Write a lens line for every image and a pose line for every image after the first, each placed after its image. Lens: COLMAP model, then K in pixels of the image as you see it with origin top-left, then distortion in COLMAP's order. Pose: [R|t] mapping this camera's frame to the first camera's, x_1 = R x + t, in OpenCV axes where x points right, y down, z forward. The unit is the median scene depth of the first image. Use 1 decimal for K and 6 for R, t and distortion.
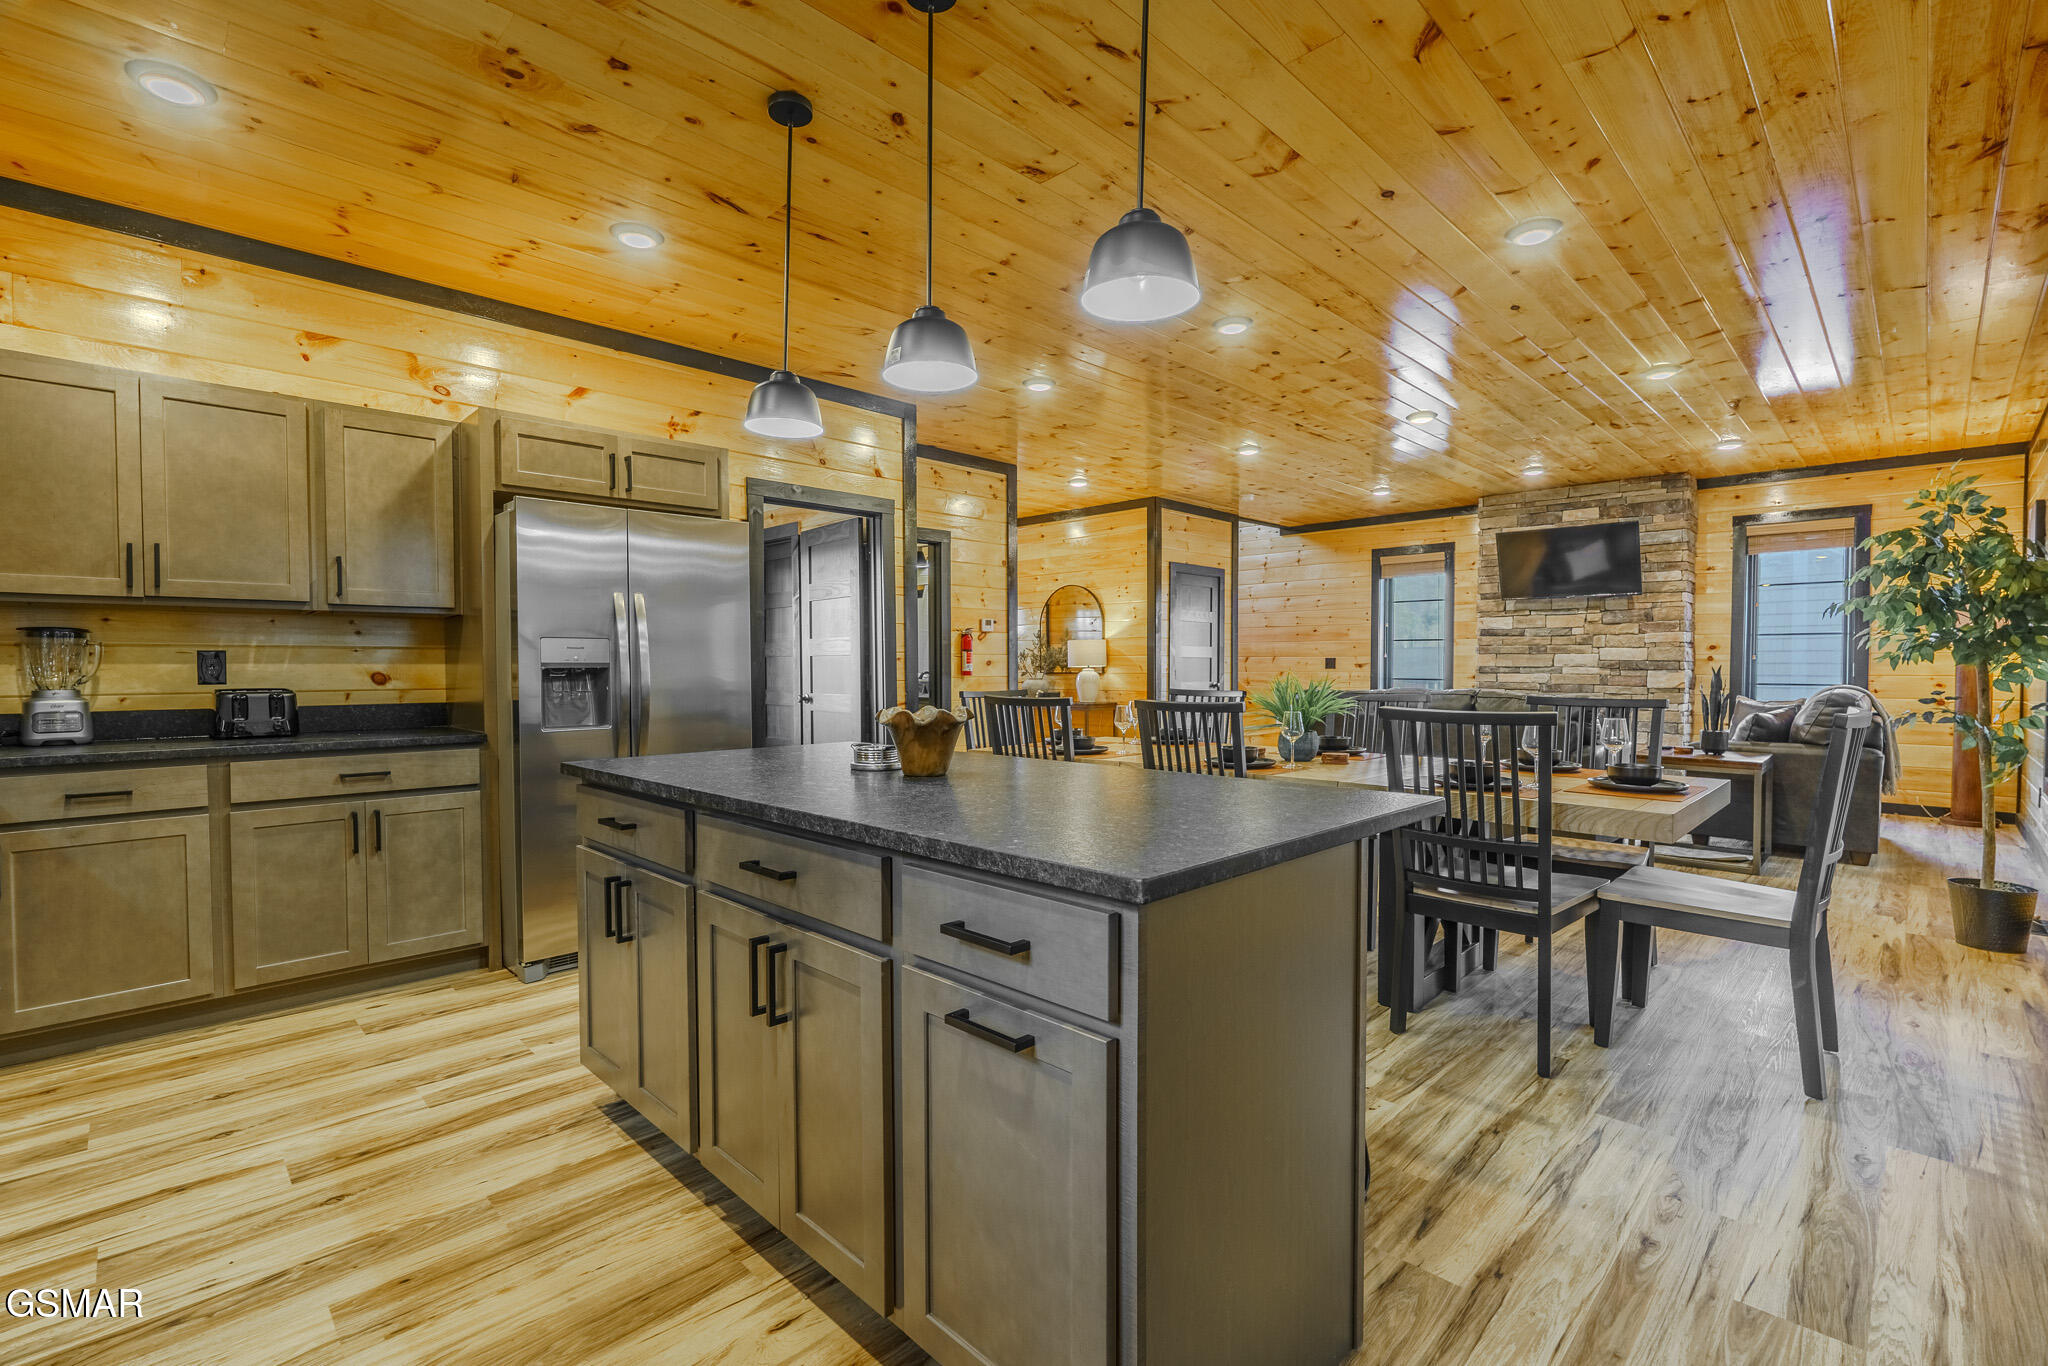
lens RADIAL K [[910.7, 0, 1024.0], [0, 910.7, 683.0], [0, 0, 1]] dist [0.000030, -0.000200]
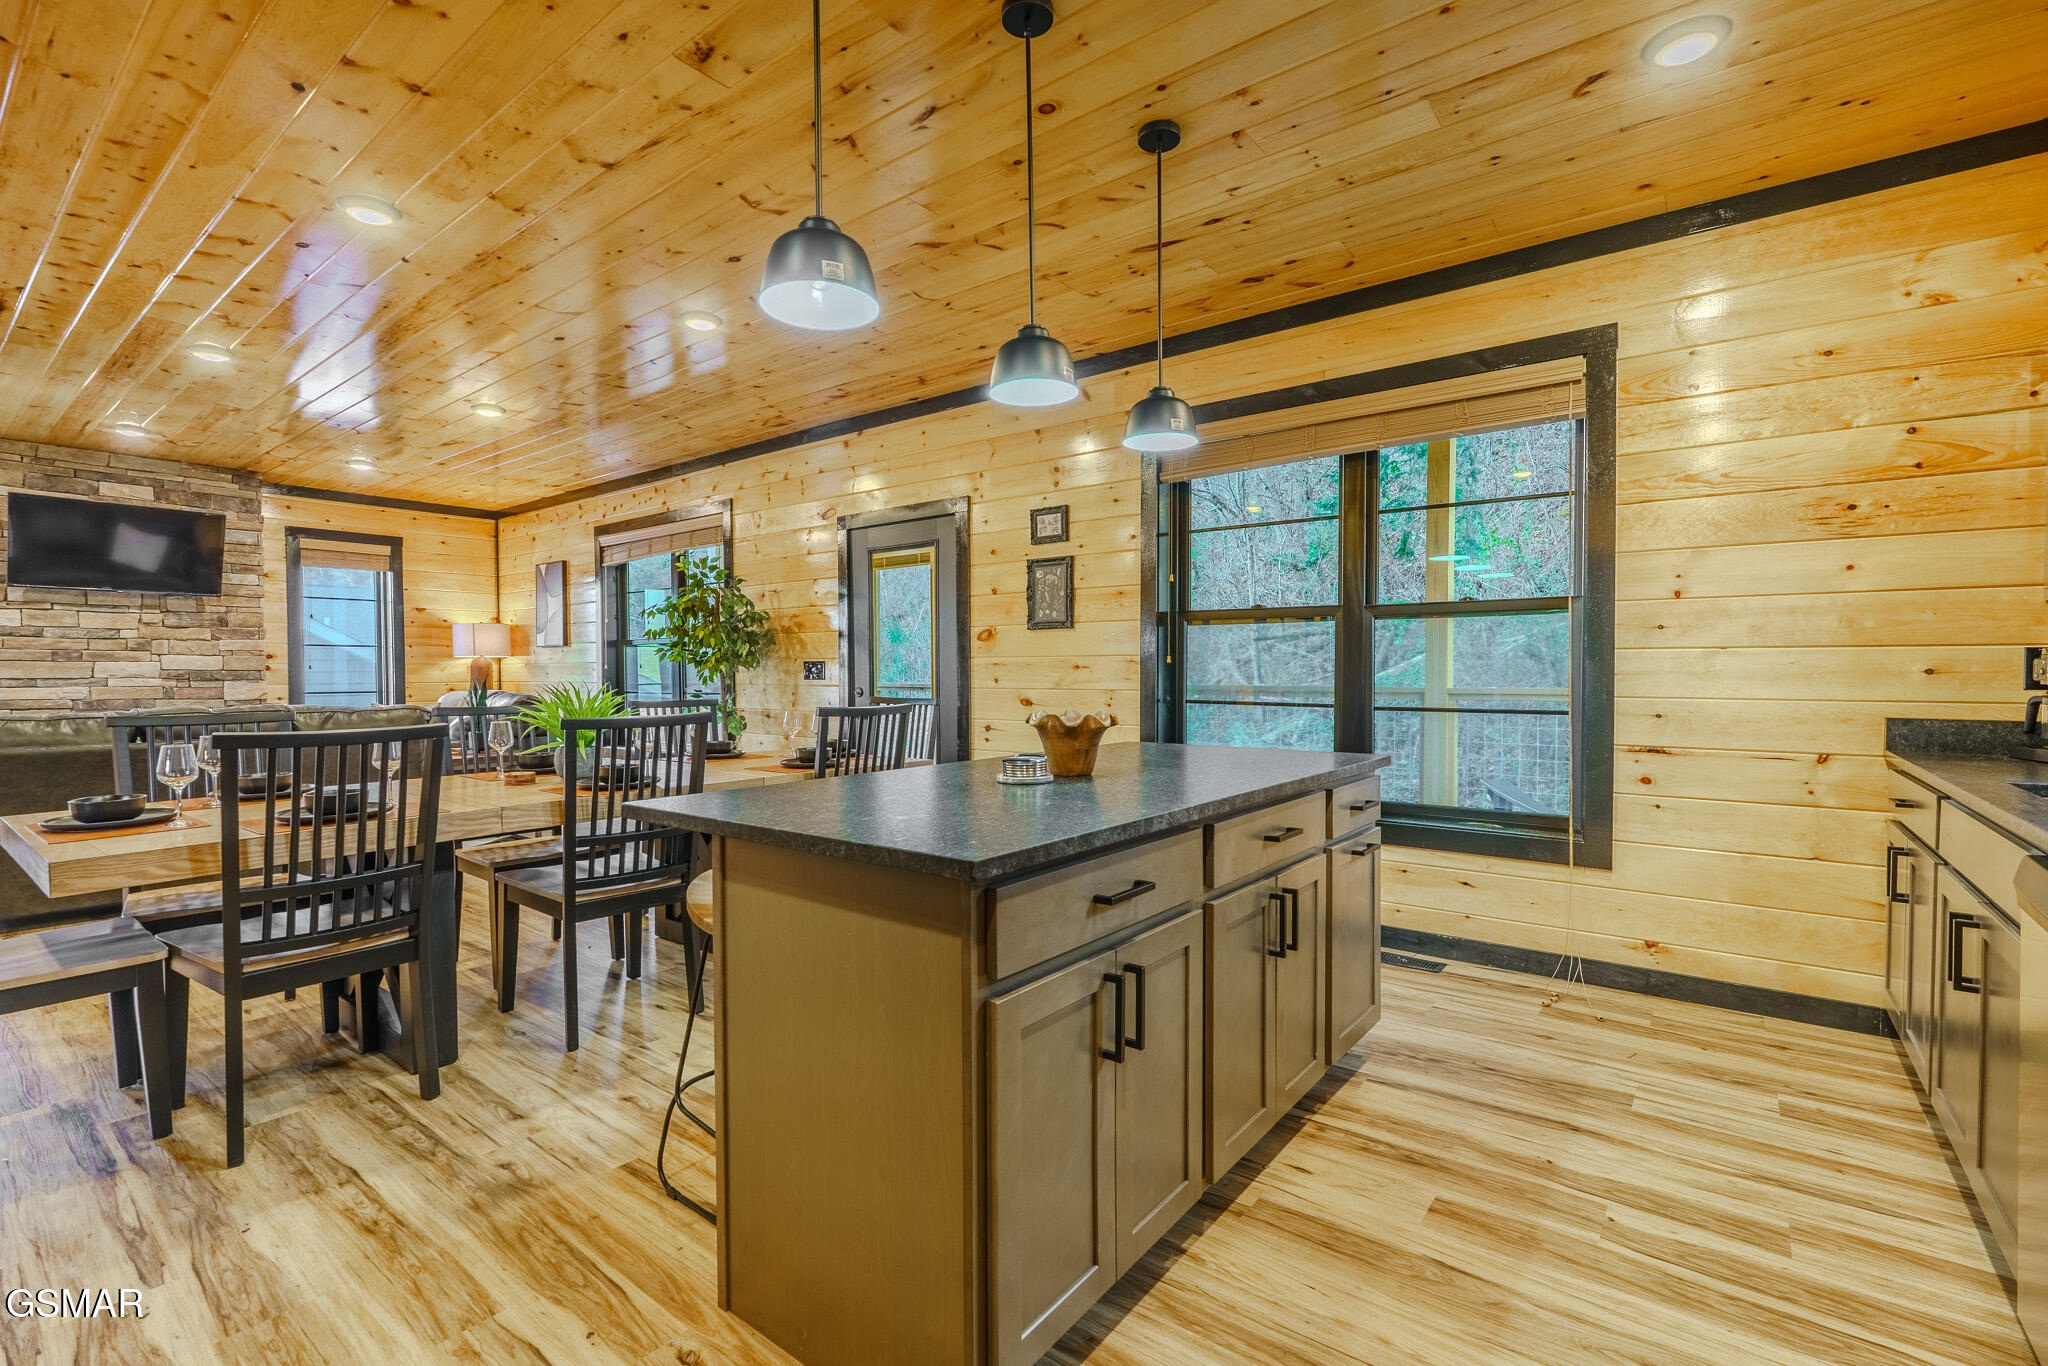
lens RADIAL K [[910.7, 0, 1024.0], [0, 910.7, 683.0], [0, 0, 1]] dist [0.000030, -0.000200]
pose [[-0.123251, -0.012555, 0.992296, -0.325802], [0.023851, 0.999594, 0.015610, -0.007104], [-0.992089, 0.025591, -0.122902, 0.330536]]
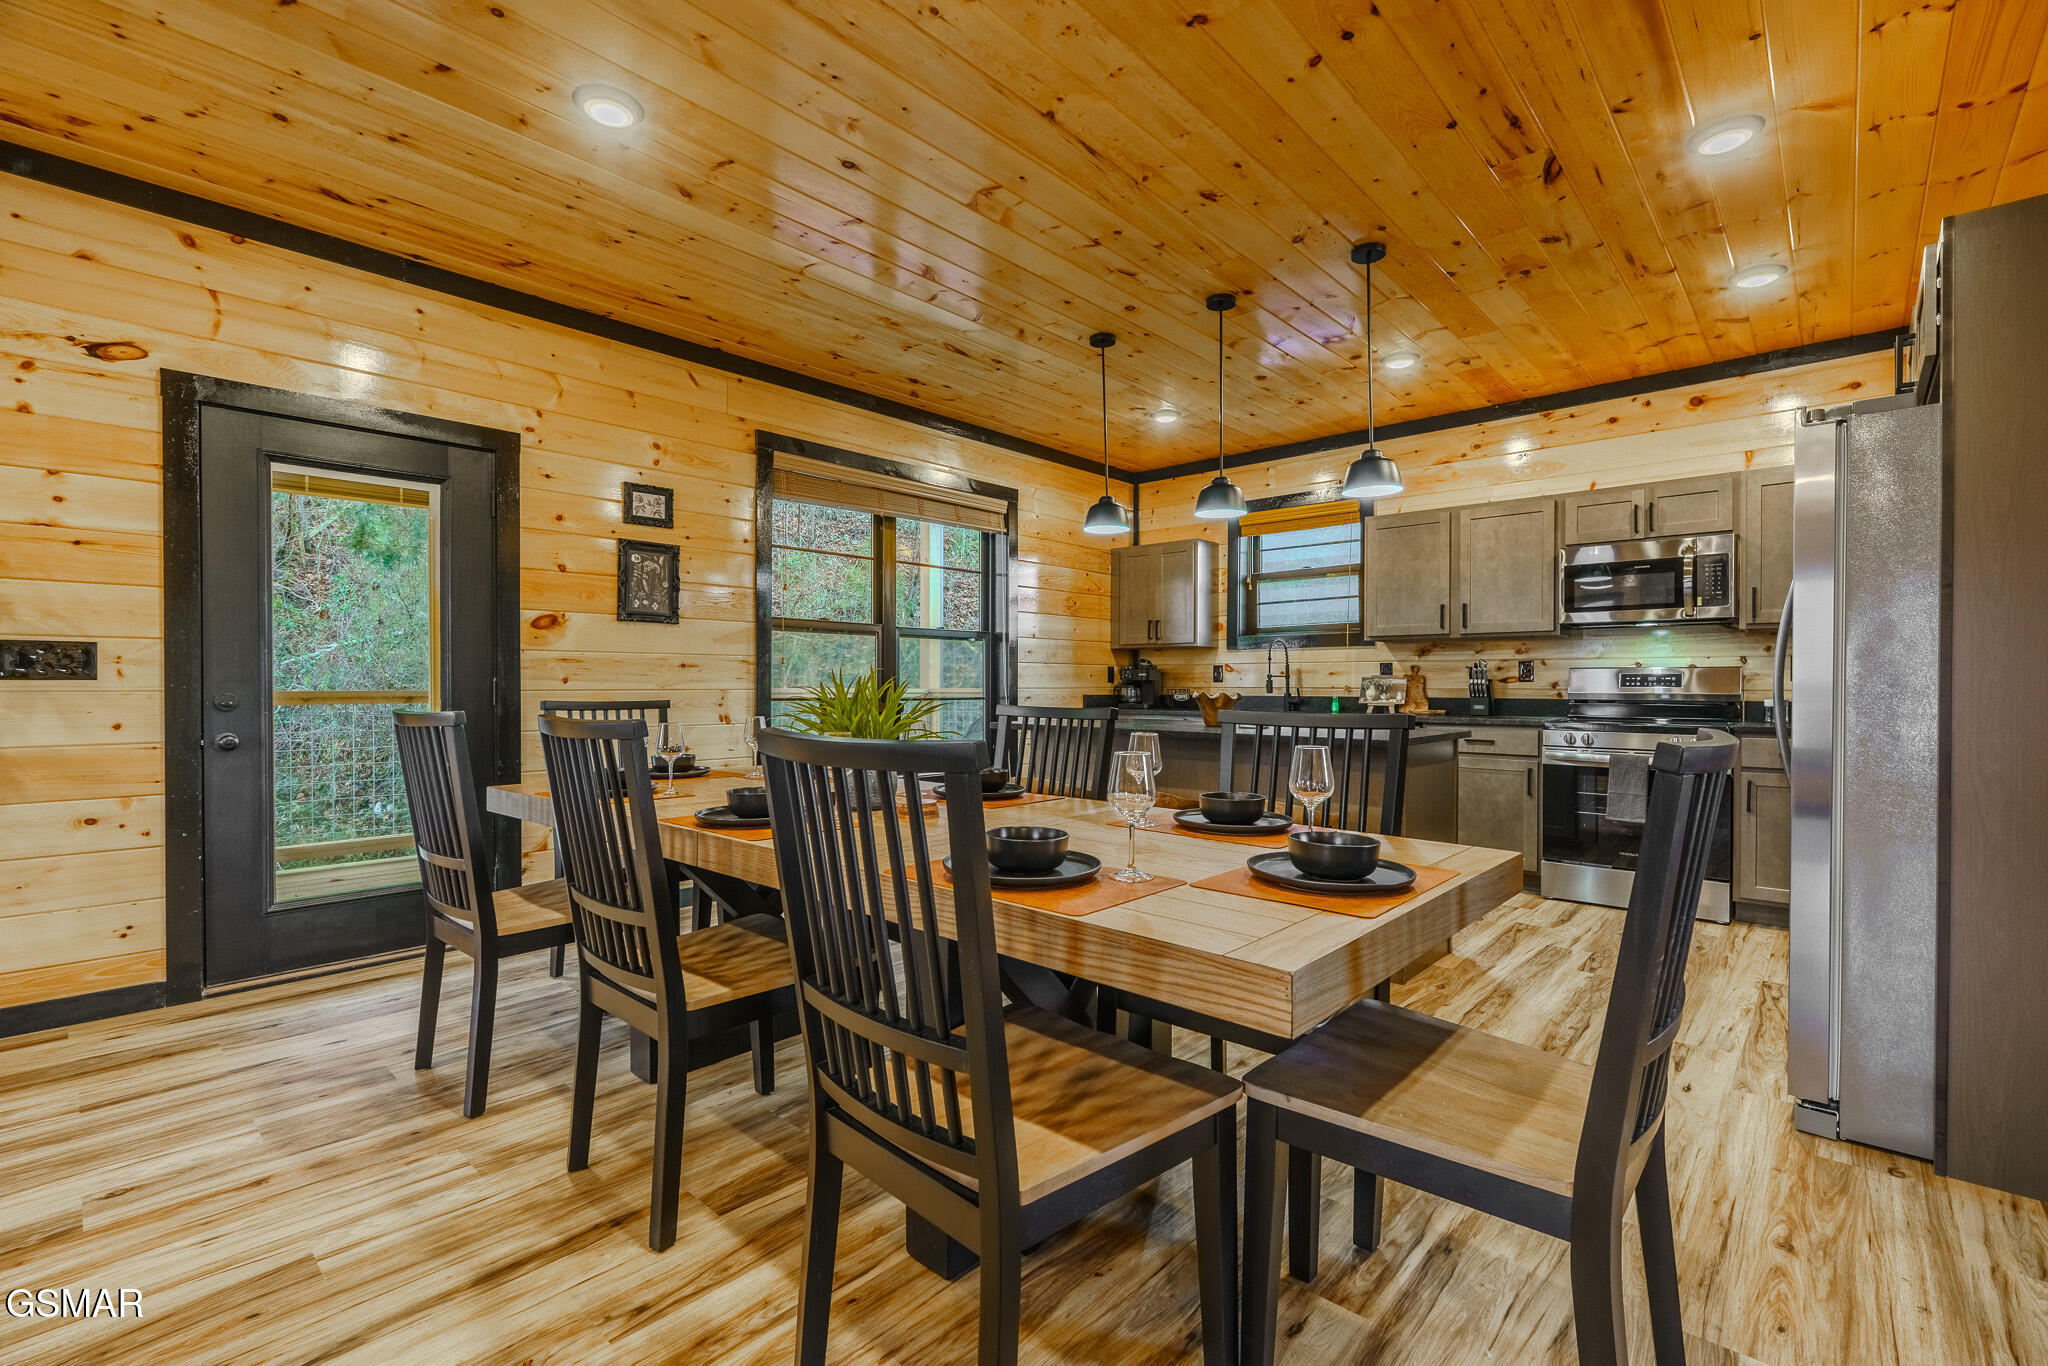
lens RADIAL K [[882.5, 0, 1024.0], [0, 882.5, 683.0], [0, 0, 1]] dist [-0.012104, 0.000204]
pose [[-0.999325, 0.001299, -0.036708, 0.104633], [0.000550, 0.999792, 0.020411, -0.008063], [0.036727, 0.020377, -0.999118, 0.800750]]
